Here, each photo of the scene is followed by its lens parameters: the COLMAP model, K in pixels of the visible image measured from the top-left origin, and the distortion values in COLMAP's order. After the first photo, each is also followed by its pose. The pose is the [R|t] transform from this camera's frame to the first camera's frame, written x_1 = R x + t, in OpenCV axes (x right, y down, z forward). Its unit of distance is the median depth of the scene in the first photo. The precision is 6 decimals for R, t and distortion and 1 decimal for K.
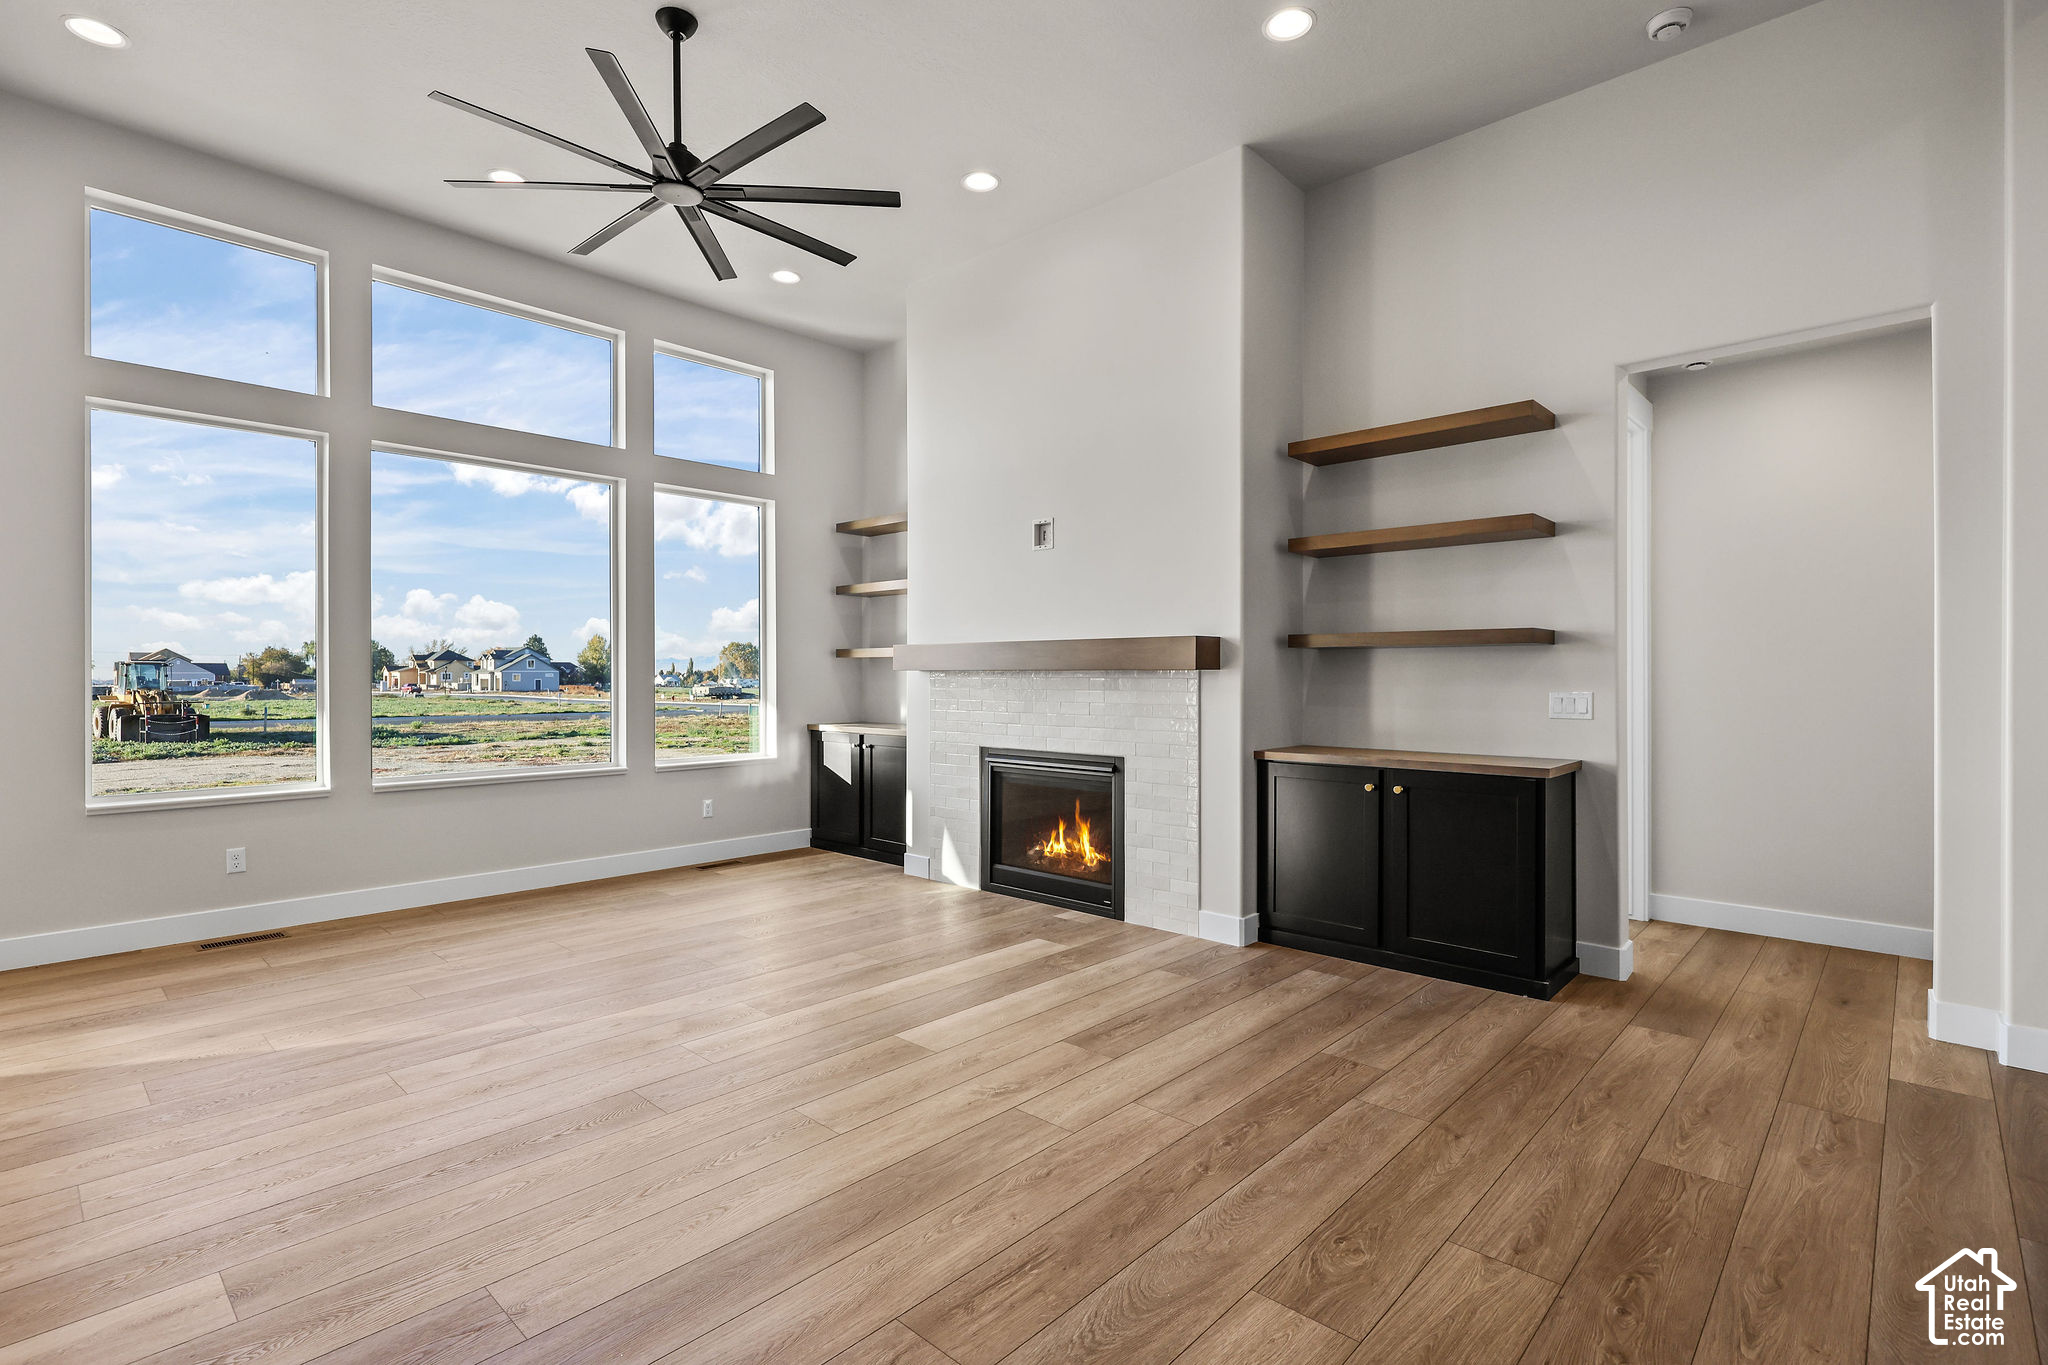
lens RADIAL K [[965.0, 0, 1024.0], [0, 965.0, 682.5], [0, 0, 1]] dist [0.001409, -0.000470]
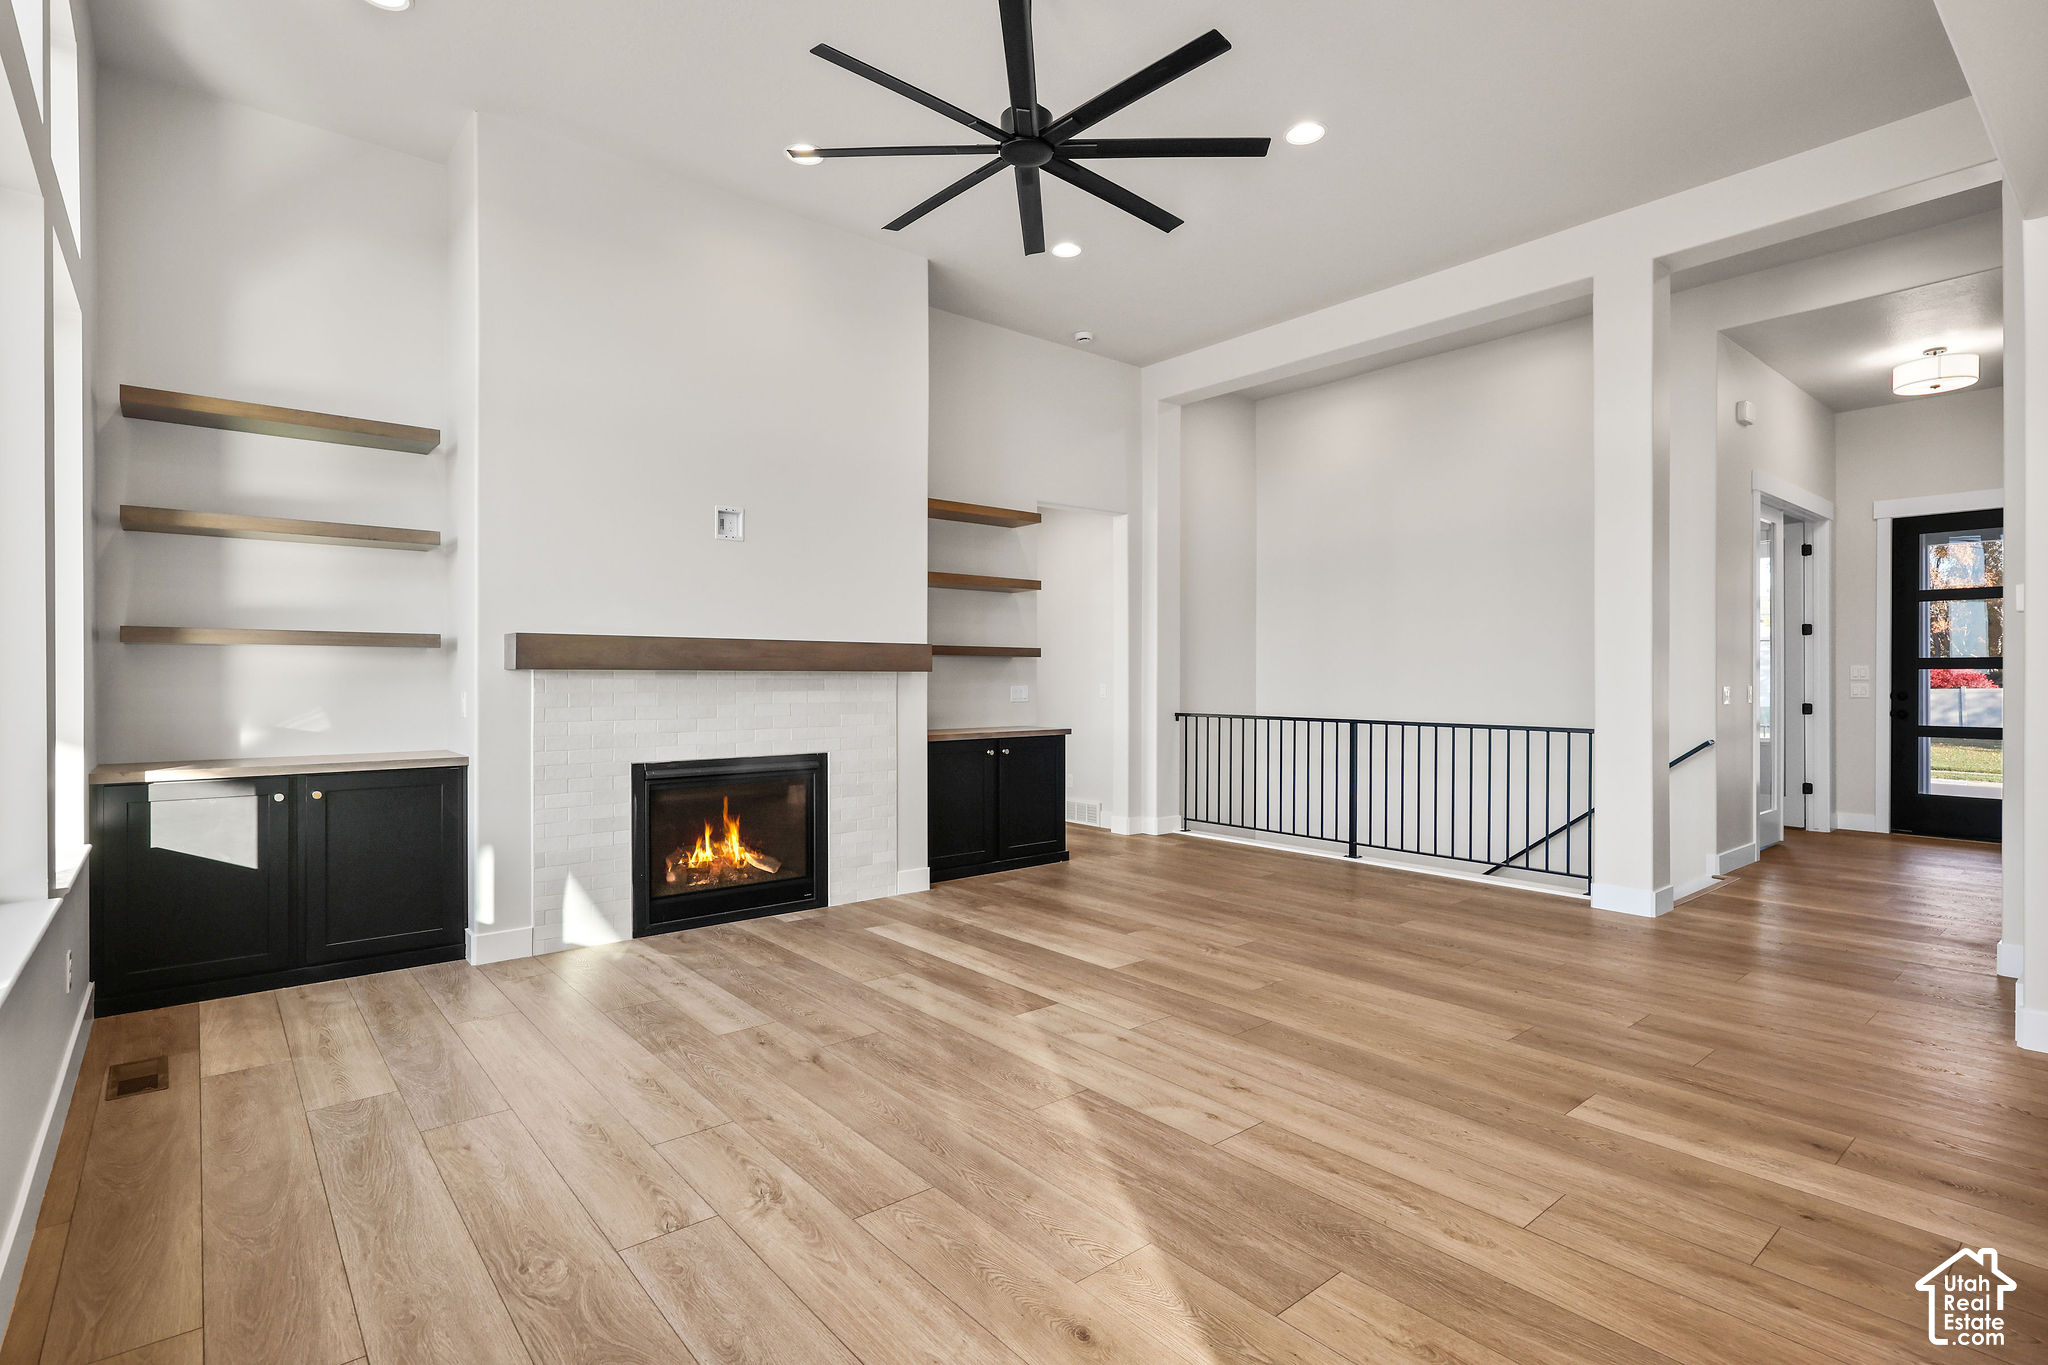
lens RADIAL K [[981.0, 0, 1024.0], [0, 981.0, 682.5], [0, 0, 1]] dist [-0.000029, 0.000702]
pose [[0.122825, -0.006608, 0.992406, -1.012534], [0.005540, 0.999967, 0.005972, -0.005456], [-0.992413, 0.004765, 0.122857, 0.697963]]
